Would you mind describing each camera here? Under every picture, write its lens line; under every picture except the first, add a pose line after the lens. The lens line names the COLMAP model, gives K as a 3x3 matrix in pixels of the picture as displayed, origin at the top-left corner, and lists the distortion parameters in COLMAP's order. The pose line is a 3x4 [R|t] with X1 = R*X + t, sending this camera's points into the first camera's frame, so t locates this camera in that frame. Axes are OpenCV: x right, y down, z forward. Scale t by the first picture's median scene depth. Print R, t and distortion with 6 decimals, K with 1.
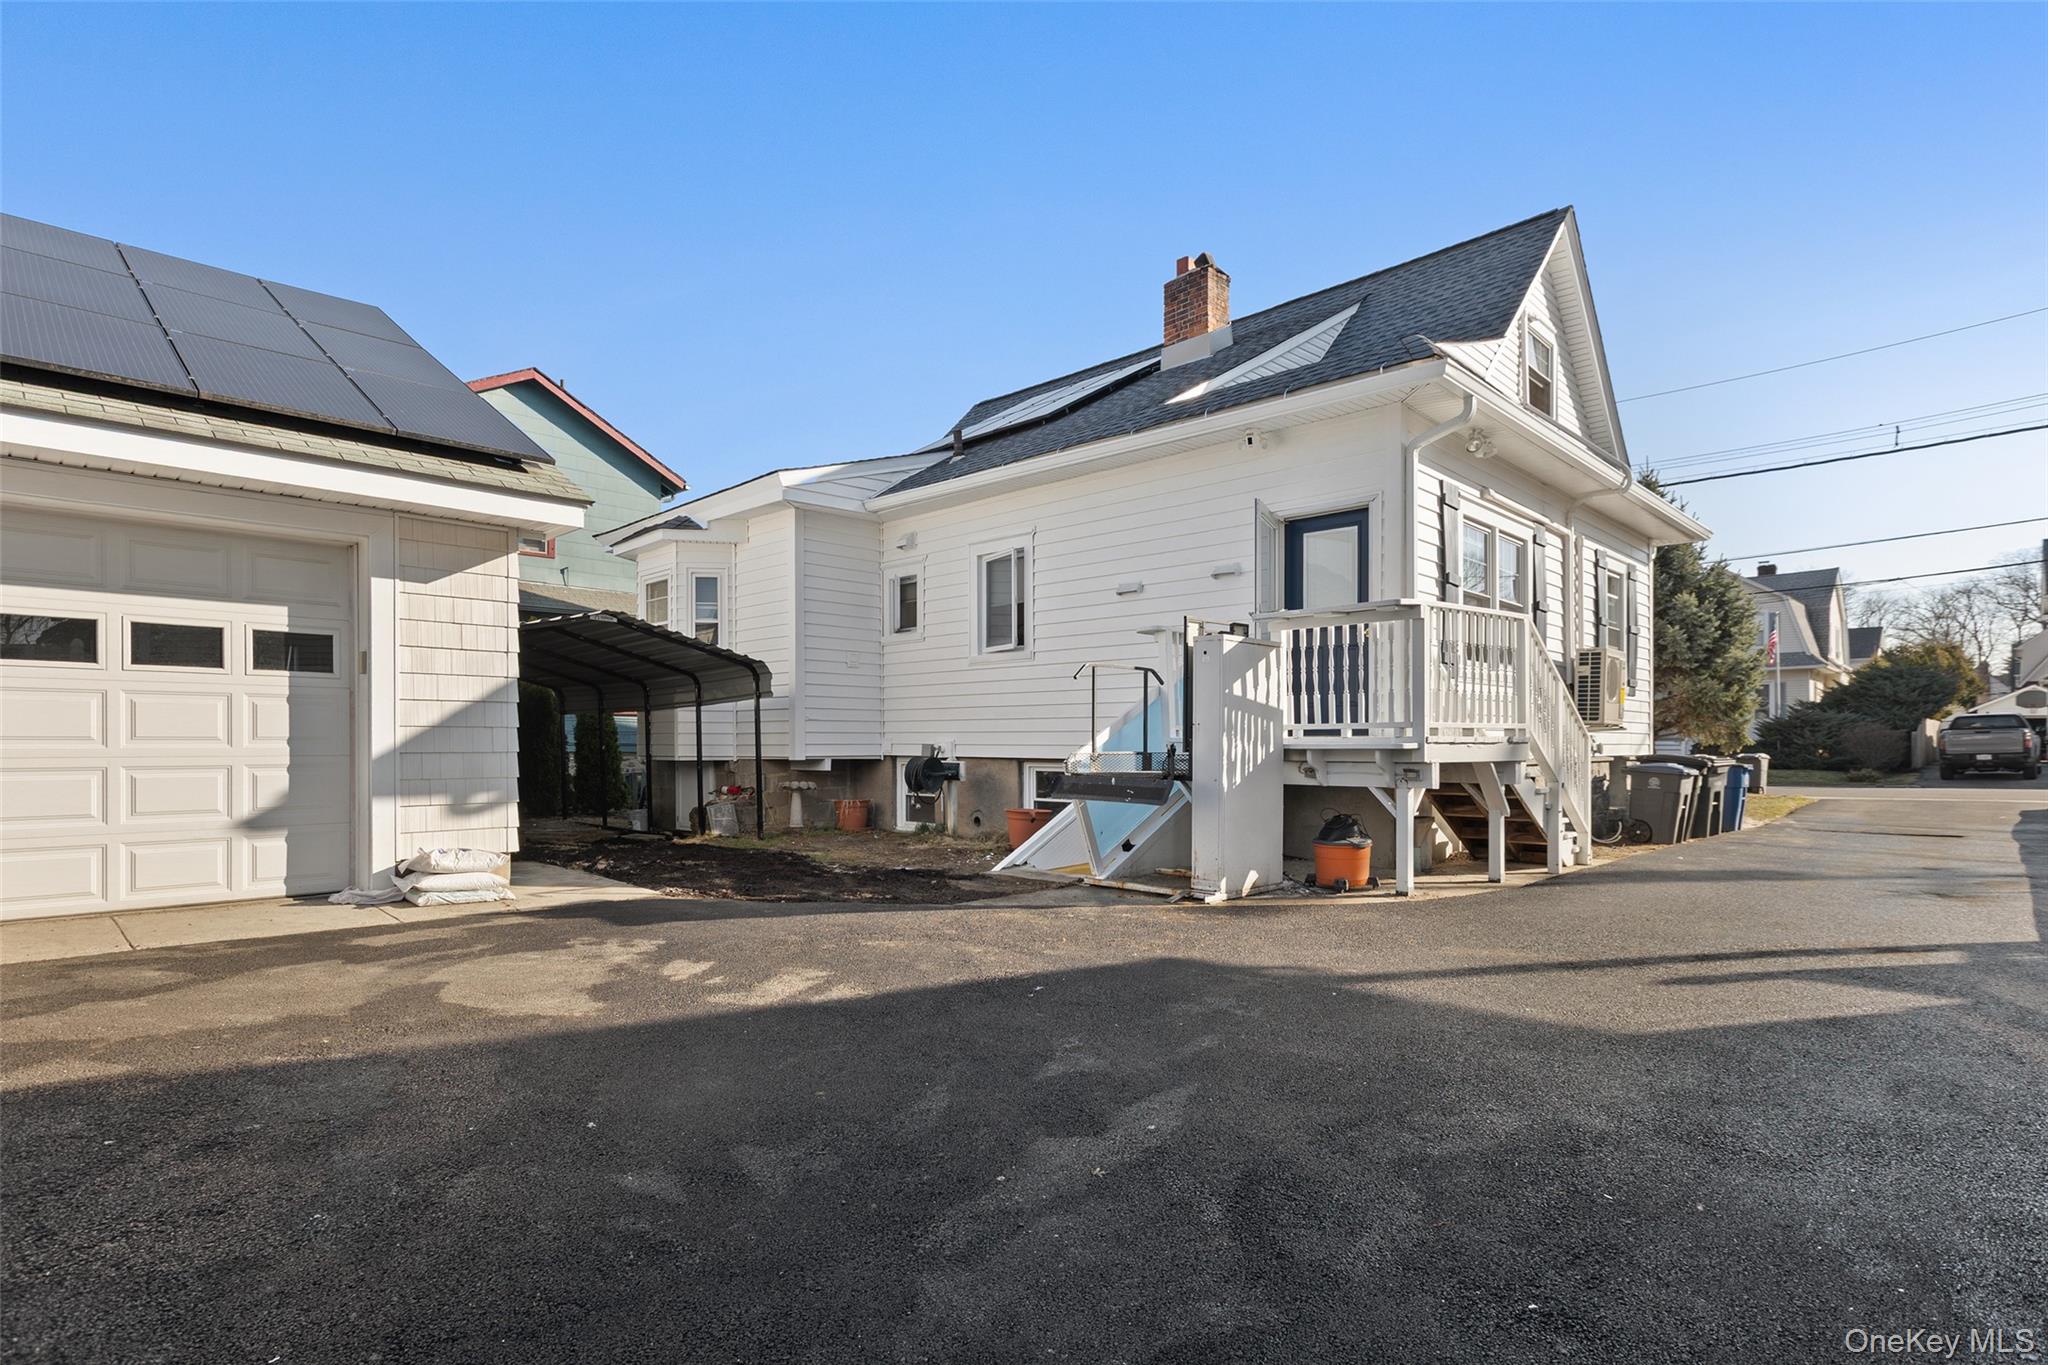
lens RADIAL K [[1014.1, 0, 1018.3], [0, 1014.1, 746.4], [0, 0, 1]] dist [-0.004272, -0.000361]
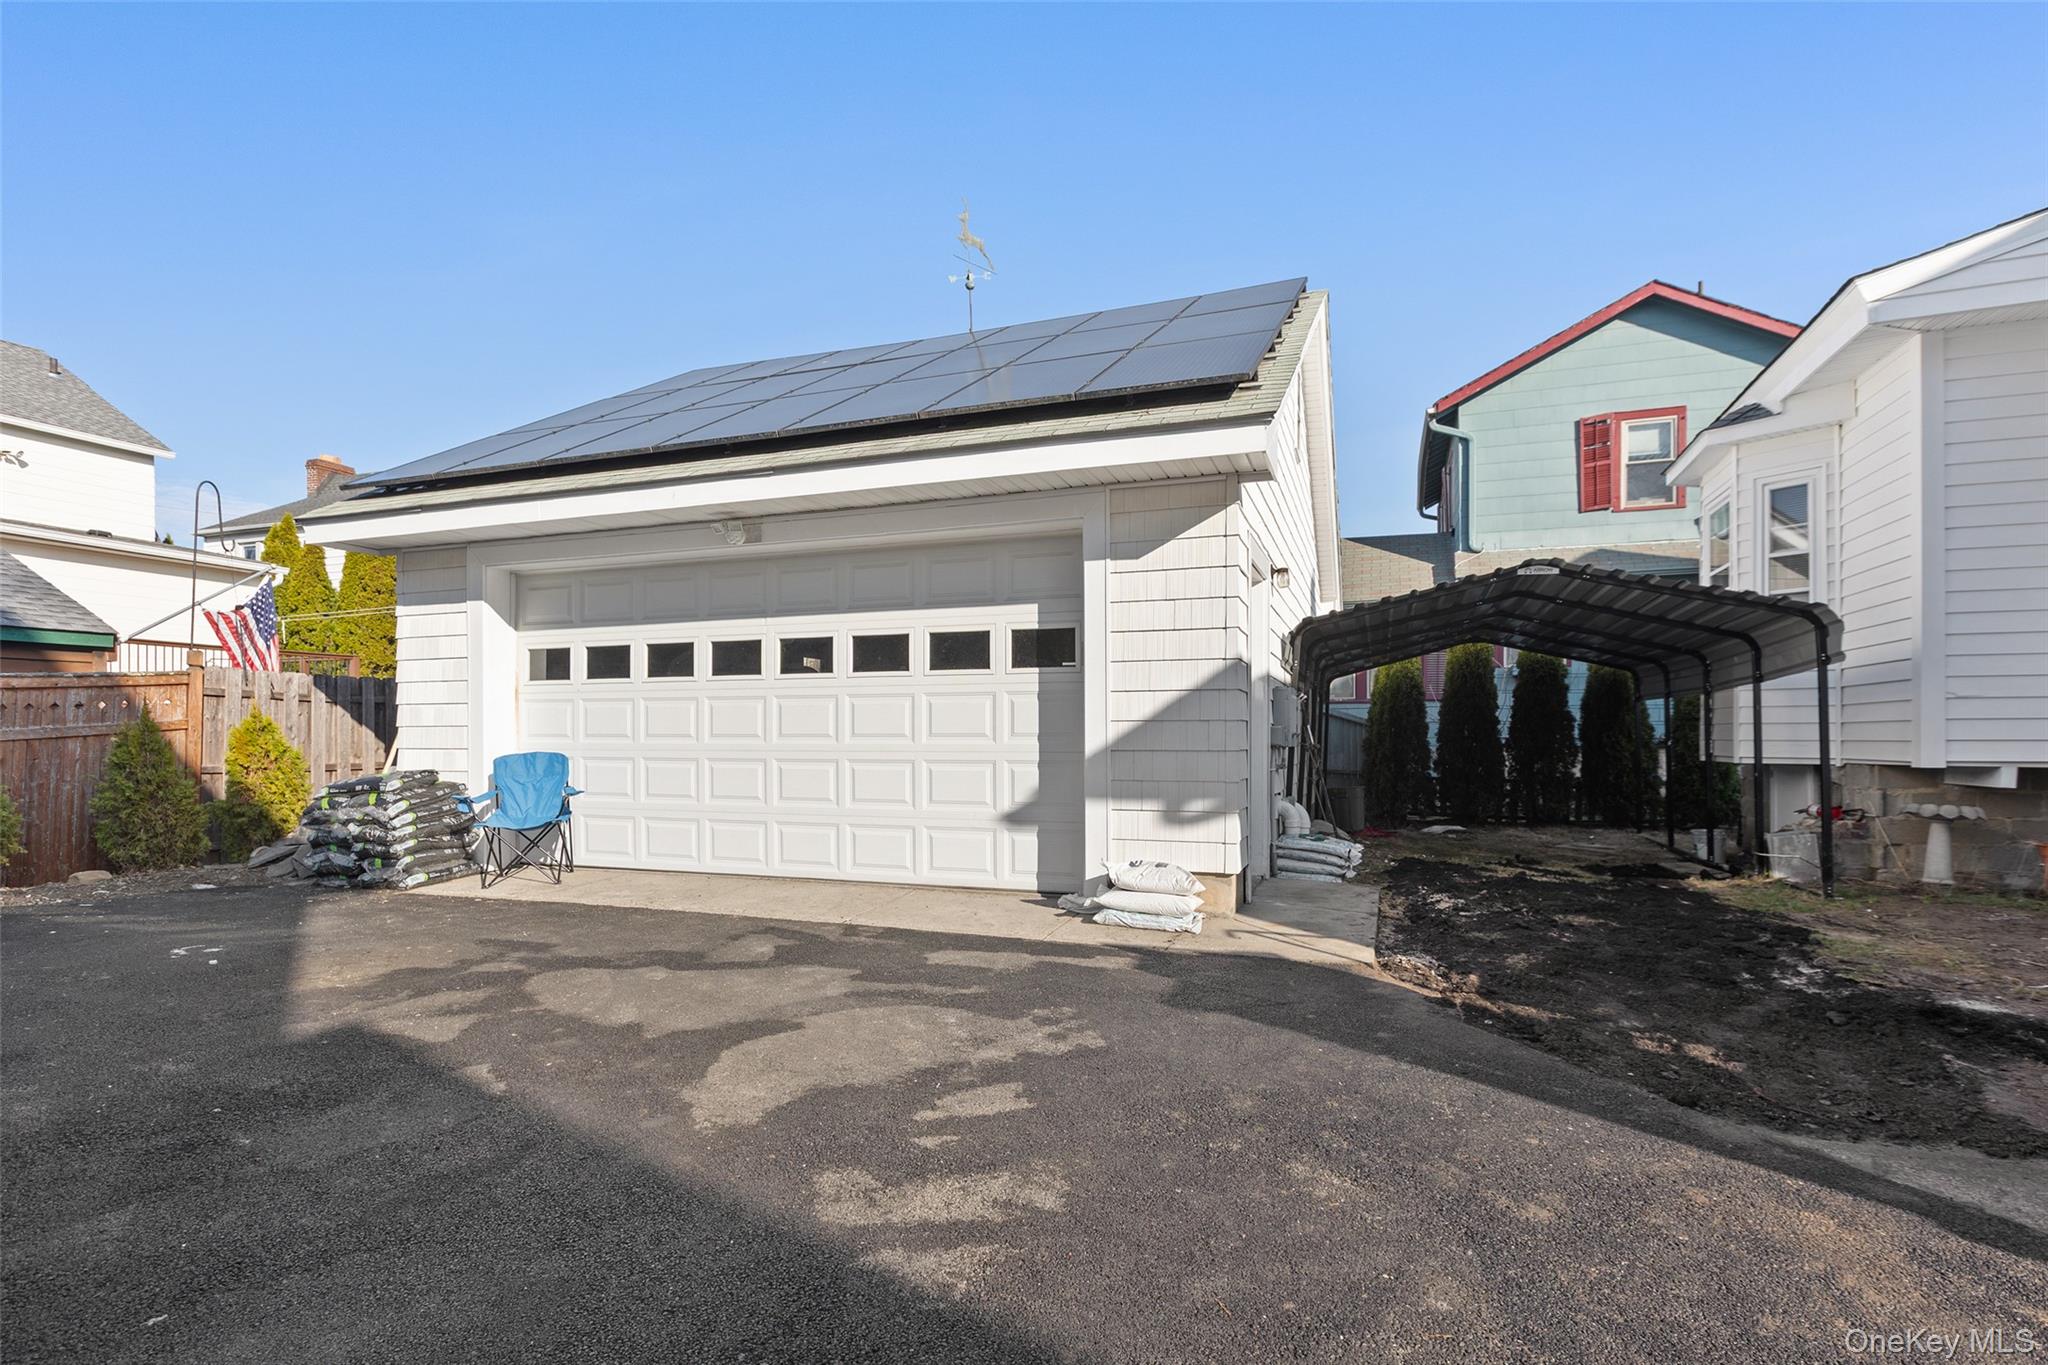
lens RADIAL K [[1014.1, 0, 1018.3], [0, 1014.1, 746.4], [0, 0, 1]] dist [-0.004272, -0.000361]
pose [[0.408010, 0.009348, -0.912929, 0.189199], [-0.002132, 0.999955, 0.009286, -0.005704], [0.912975, -0.001843, 0.408012, 0.568460]]
